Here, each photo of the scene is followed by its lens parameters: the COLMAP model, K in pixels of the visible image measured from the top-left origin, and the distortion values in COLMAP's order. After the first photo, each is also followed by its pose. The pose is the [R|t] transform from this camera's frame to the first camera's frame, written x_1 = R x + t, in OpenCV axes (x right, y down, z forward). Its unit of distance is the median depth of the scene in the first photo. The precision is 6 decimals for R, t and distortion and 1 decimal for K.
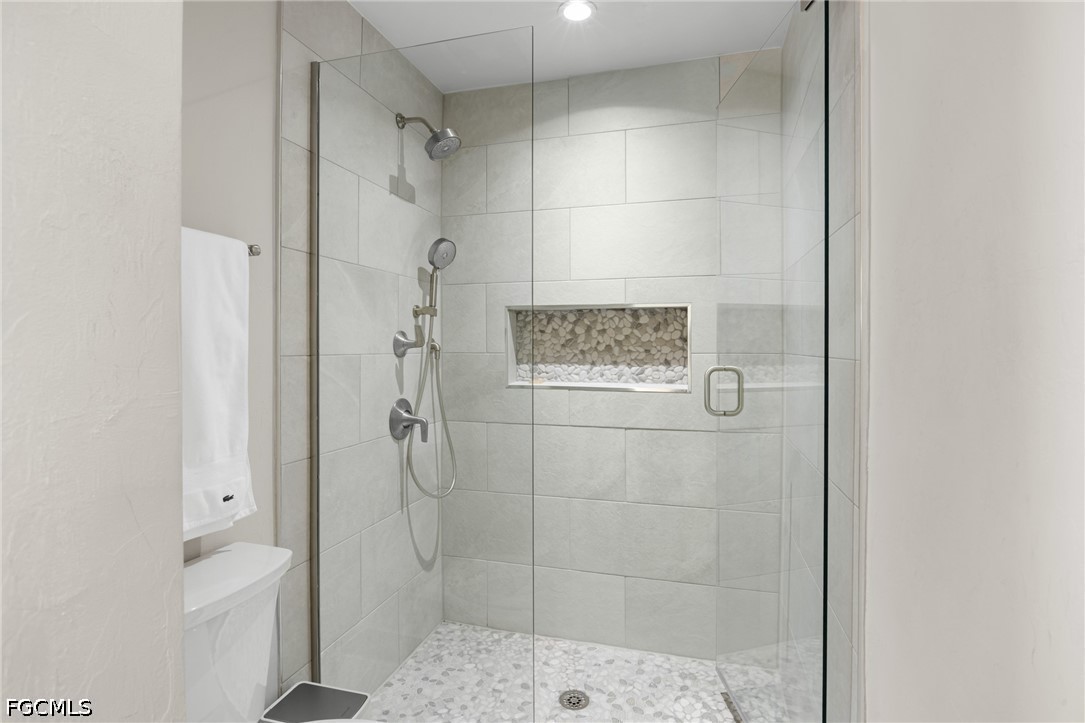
lens RADIAL K [[555.3, 0, 542.5], [0, 555.3, 361.5], [0, 0, 1]] dist [-0.002399, -0.000153]
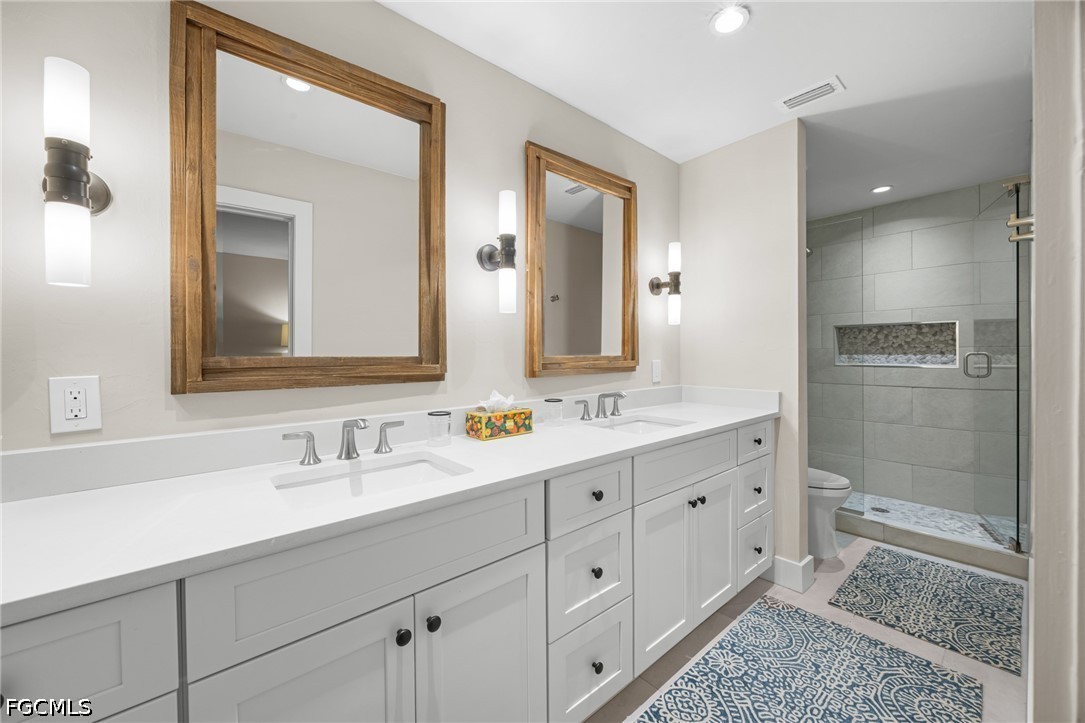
lens RADIAL K [[418.3, 0, 536.8], [0, 418.3, 358.4], [0, 0, 1]] dist [-0.002008, -0.000109]
pose [[0.831392, 0.000838, -0.555685, -0.122892], [-0.008111, 0.999911, -0.010627, 0.045499], [0.555626, 0.013342, 0.831325, -0.889511]]
